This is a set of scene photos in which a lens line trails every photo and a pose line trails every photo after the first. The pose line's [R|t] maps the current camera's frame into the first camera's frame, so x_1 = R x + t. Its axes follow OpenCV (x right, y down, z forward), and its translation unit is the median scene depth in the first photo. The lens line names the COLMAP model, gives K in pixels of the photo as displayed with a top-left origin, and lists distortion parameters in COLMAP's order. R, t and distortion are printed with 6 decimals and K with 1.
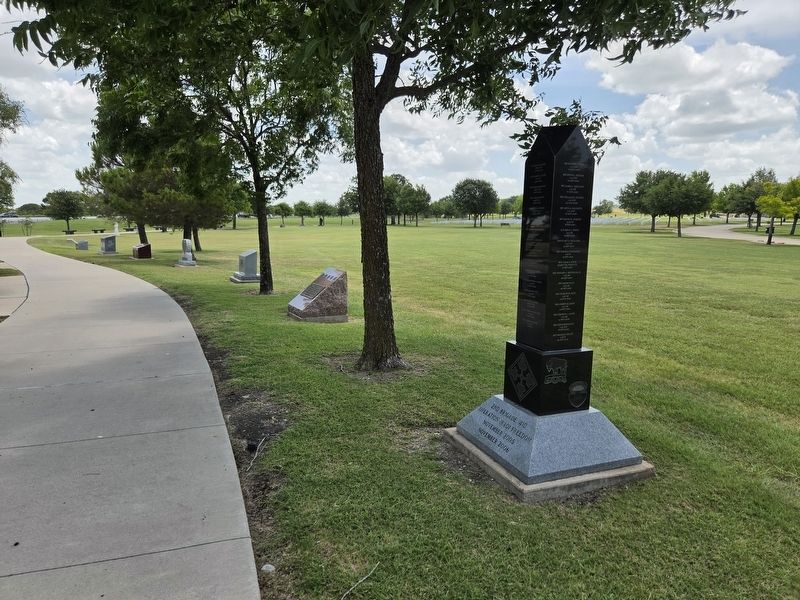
lens RADIAL K [[534.3, 0, 400.0], [0, 534.3, 300.0], [0, 0, 1]] dist [0.011338, 0.001970]
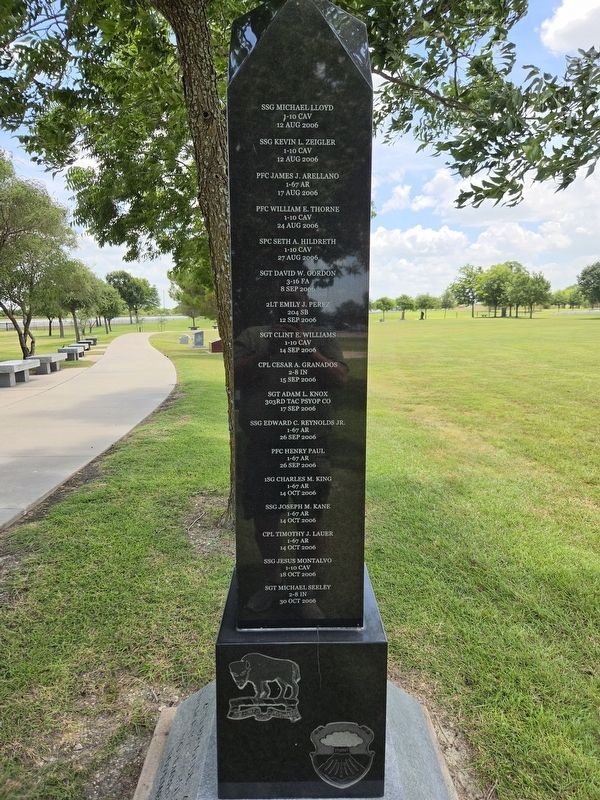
lens RADIAL K [[534.3, 0, 300.0], [0, 534.3, 400.0], [0, 0, 1]] dist [0.011338, 0.001970]
pose [[0.929711, 0.038757, -0.366244, 0.420327], [-0.034856, 0.999243, 0.017261, -0.069136], [0.366636, -0.003282, 0.930359, 0.631031]]
